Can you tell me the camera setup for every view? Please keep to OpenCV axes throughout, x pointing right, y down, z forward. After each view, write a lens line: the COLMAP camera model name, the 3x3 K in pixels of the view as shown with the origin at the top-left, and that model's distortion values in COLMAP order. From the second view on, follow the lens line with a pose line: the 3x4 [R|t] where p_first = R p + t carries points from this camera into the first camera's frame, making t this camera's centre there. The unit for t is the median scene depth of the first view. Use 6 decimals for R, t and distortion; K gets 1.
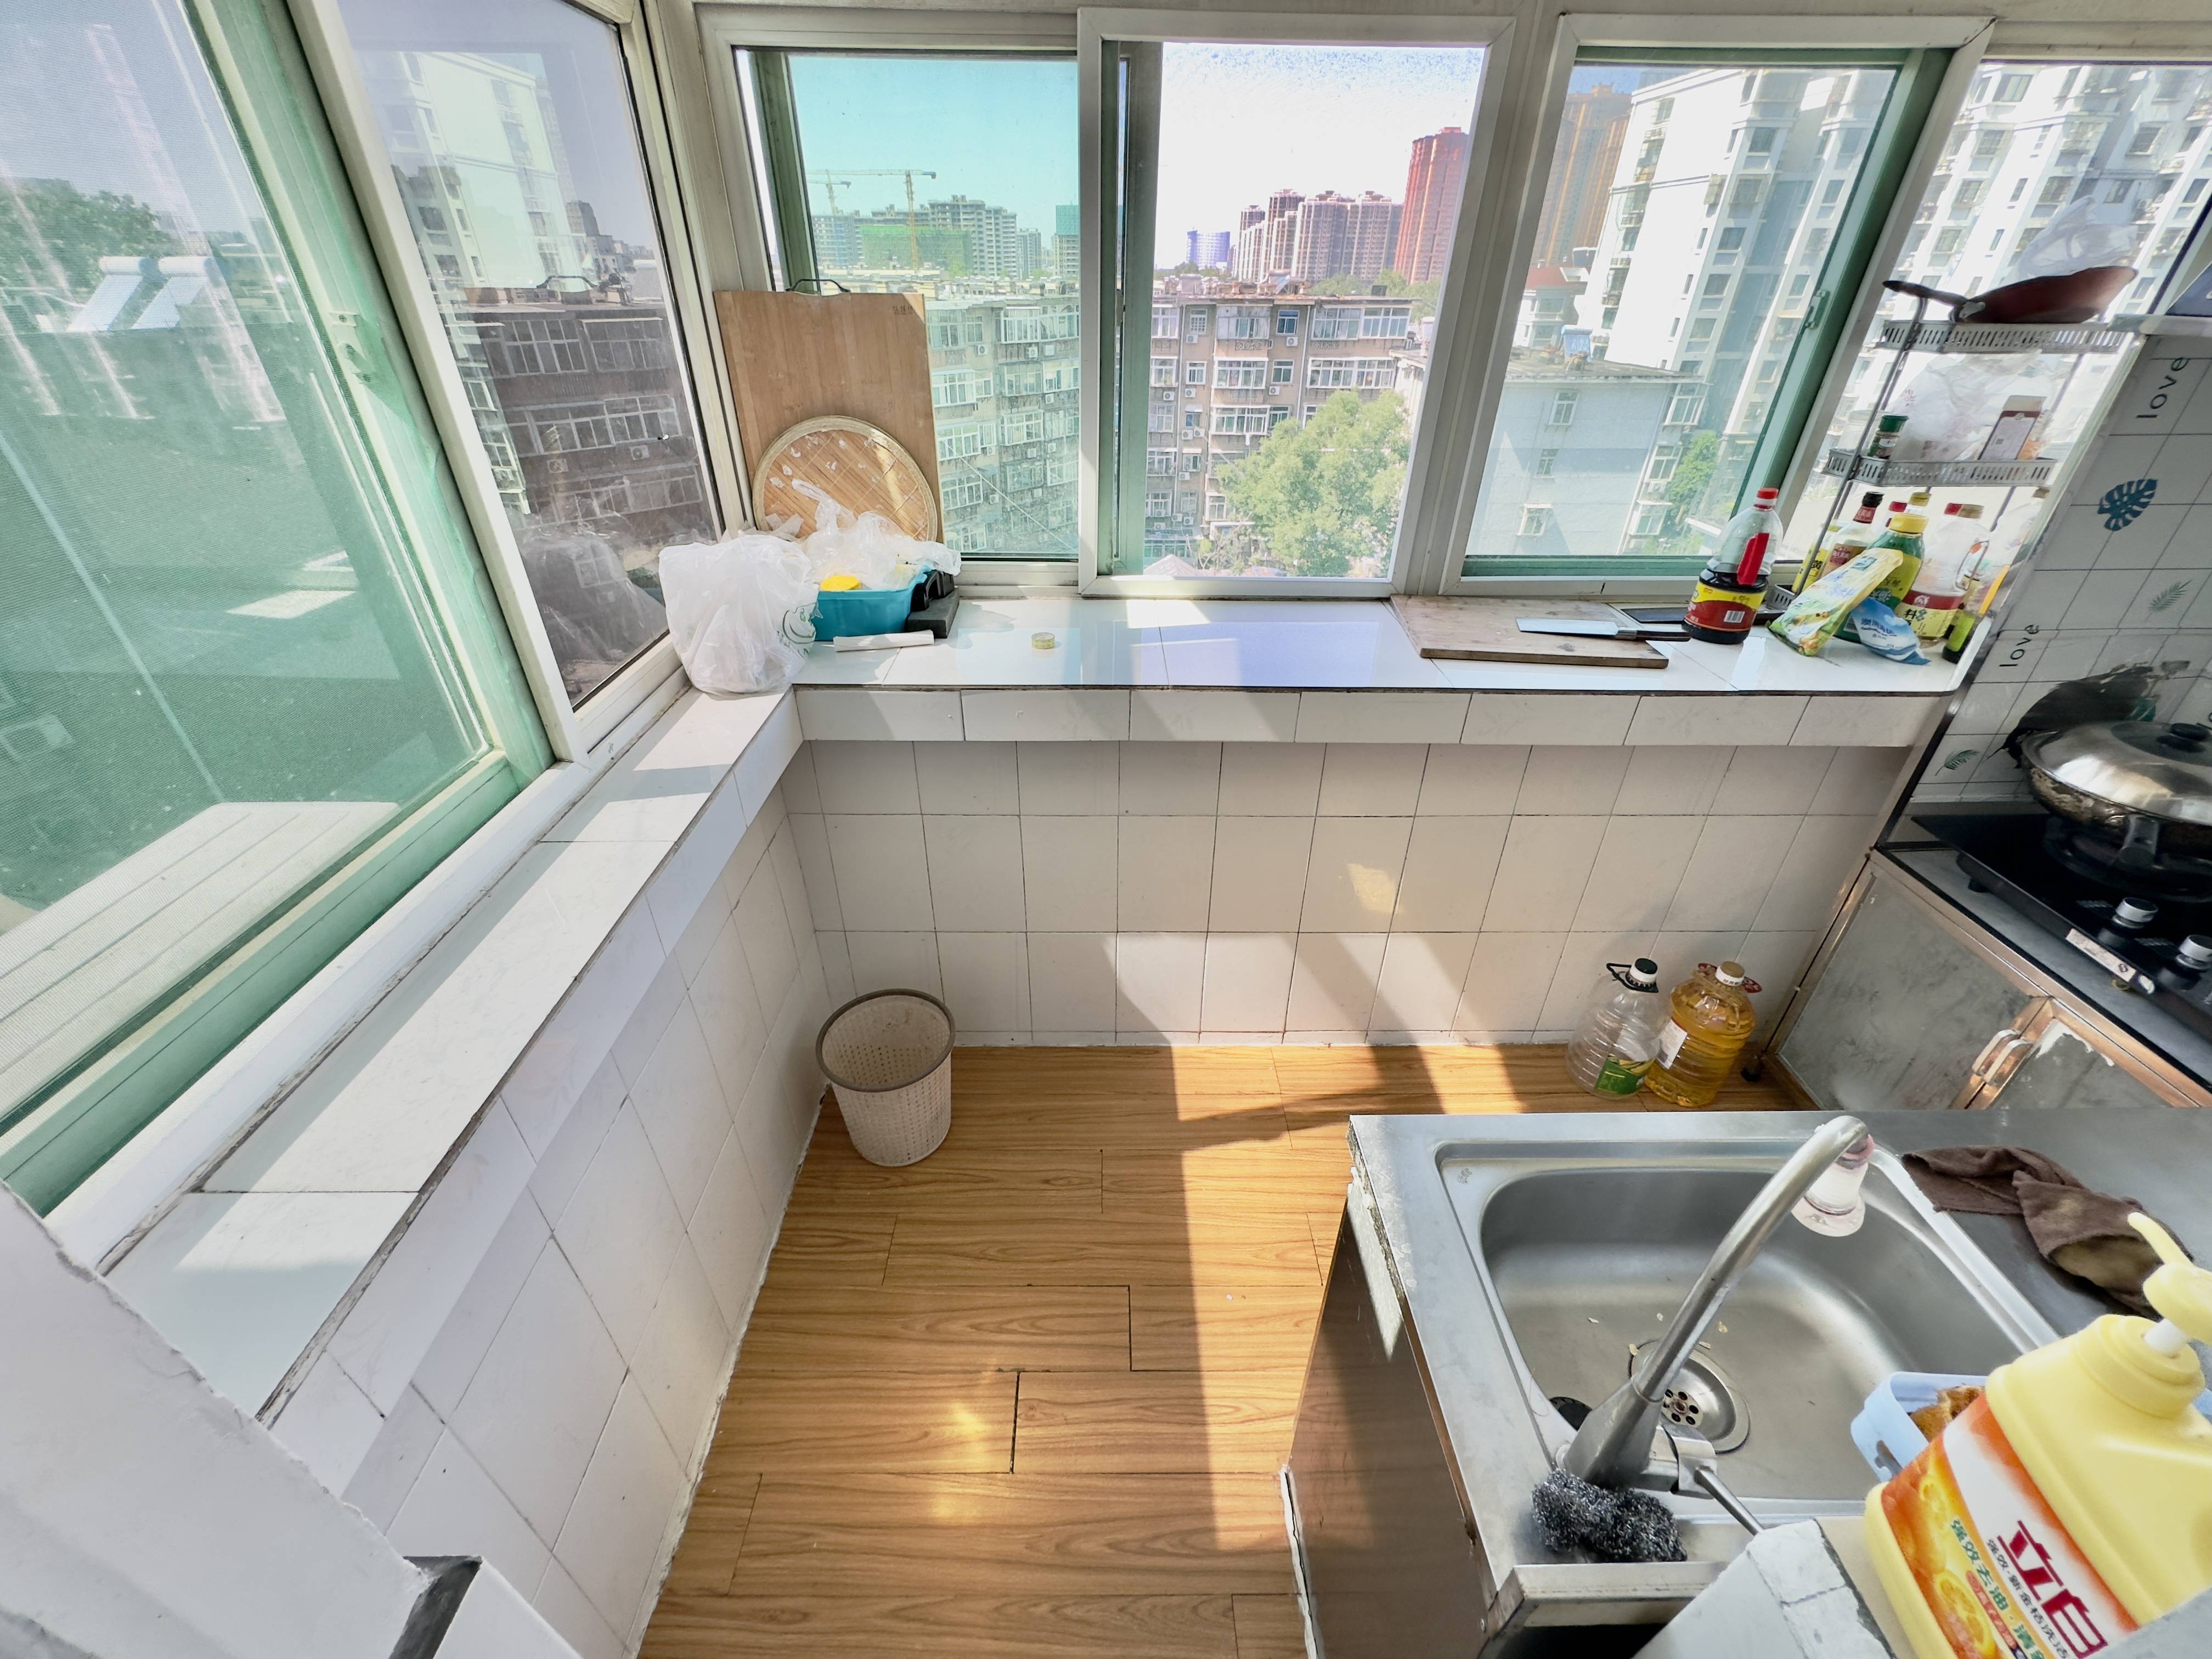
lens RADIAL K [[881.0, 0, 1106.0], [0, 881.0, 829.5], [0, 0, 1]] dist [-0.000907, -0.000019]
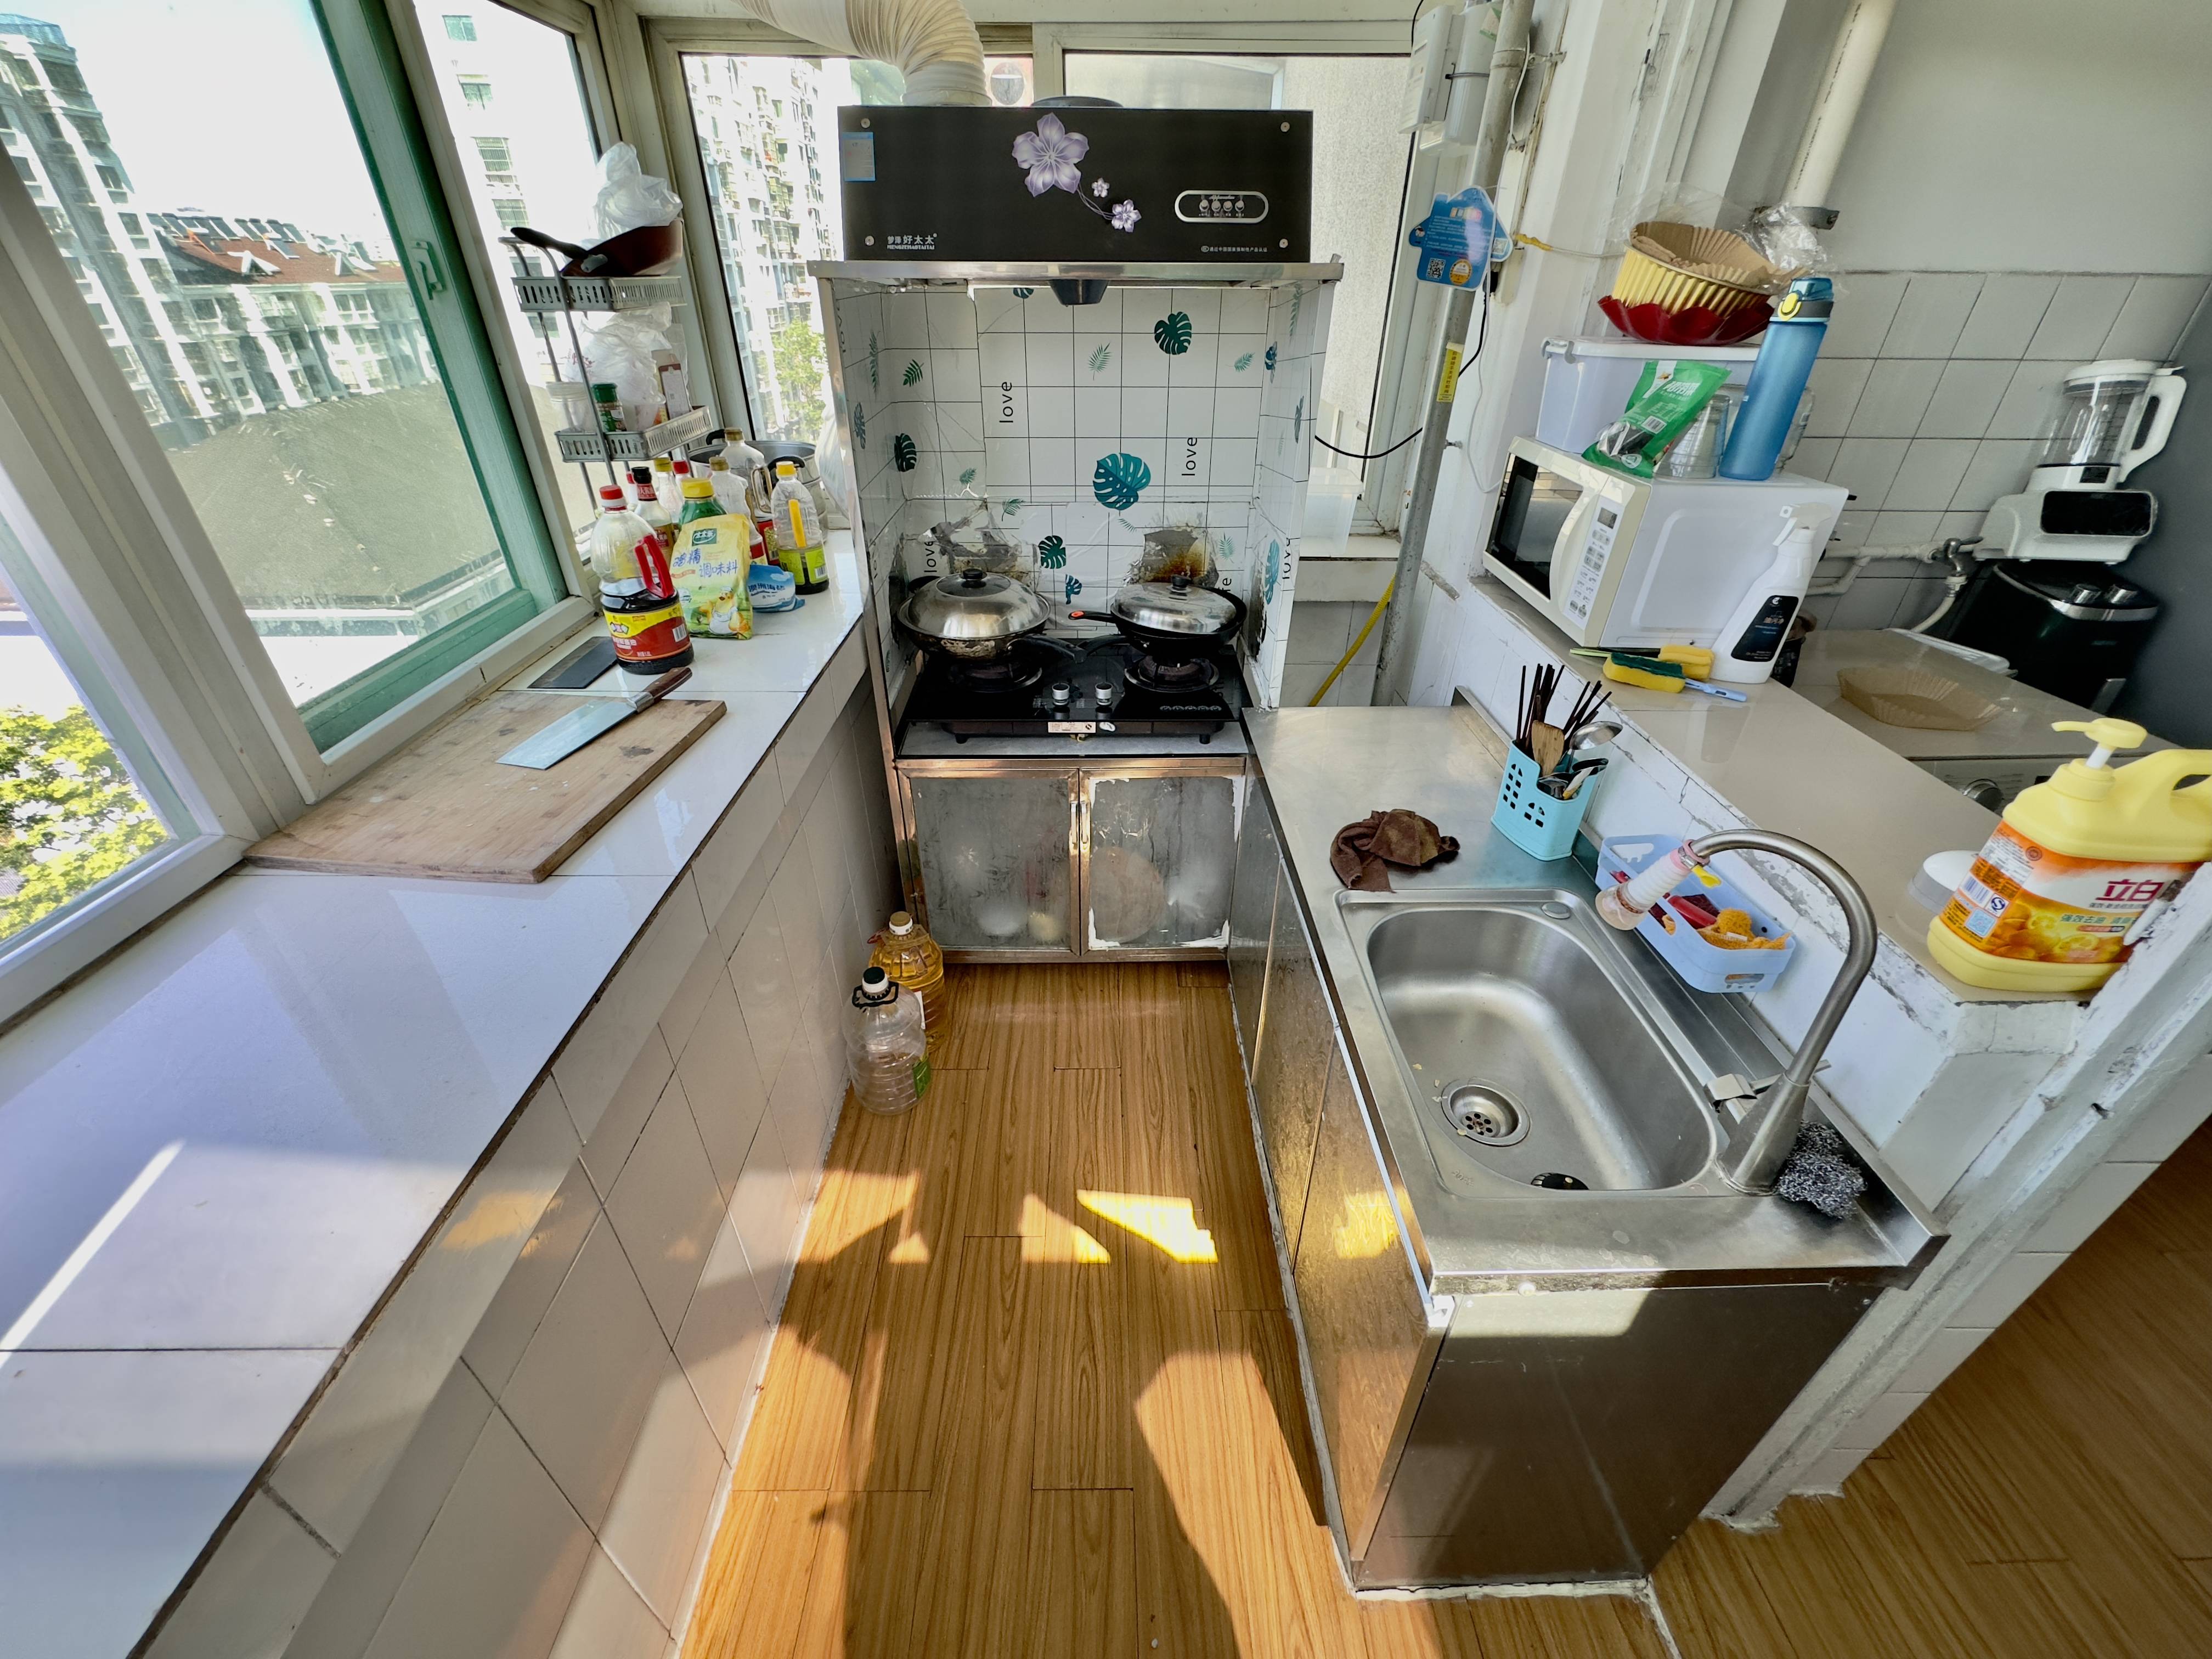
lens RADIAL K [[881.0, 0, 1106.0], [0, 881.0, 829.5], [0, 0, 1]] dist [-0.000907, -0.000019]
pose [[0.004245, -0.542469, 0.840065, -0.100985], [0.529659, 0.713776, 0.458241, -0.290323], [-0.848200, 0.443003, 0.290353, 0.514442]]
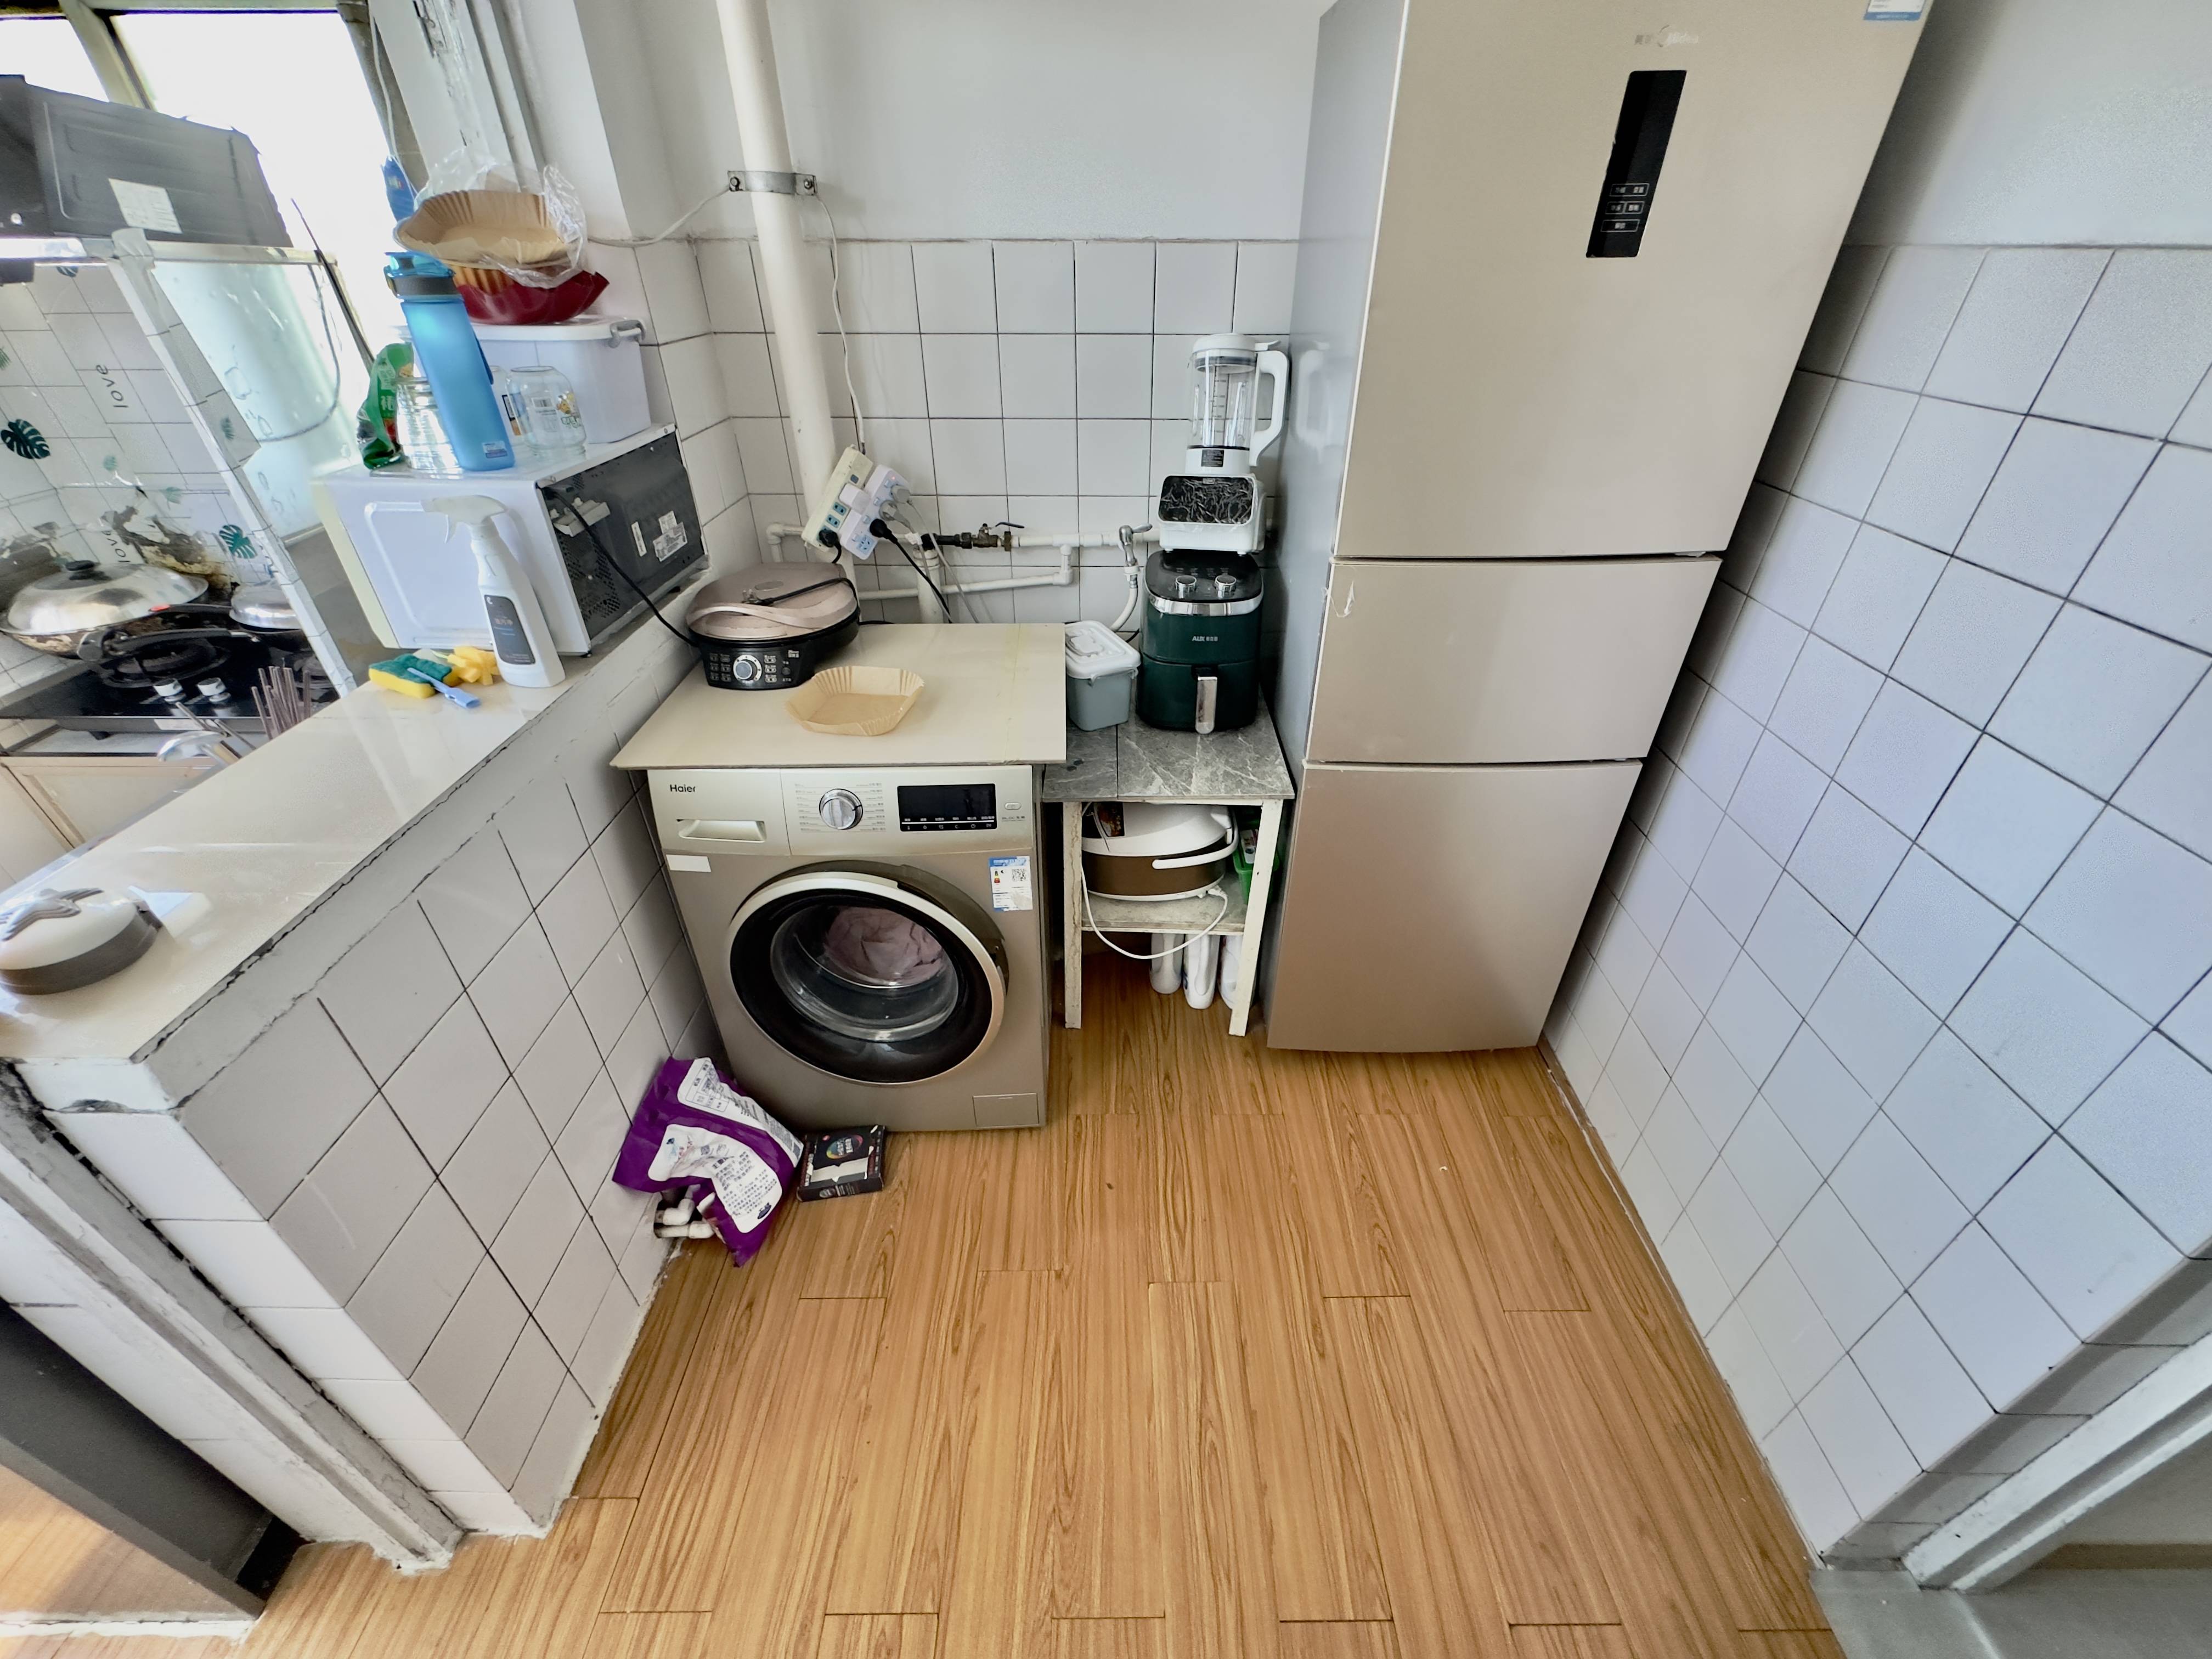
lens RADIAL K [[881.0, 0, 1106.0], [0, 881.0, 829.5], [0, 0, 1]] dist [-0.000907, -0.000019]
pose [[0.024272, -0.561106, 0.827388, -0.032869], [0.536026, 0.705910, 0.462999, 0.321279], [-0.843852, 0.432264, 0.317901, -0.454936]]
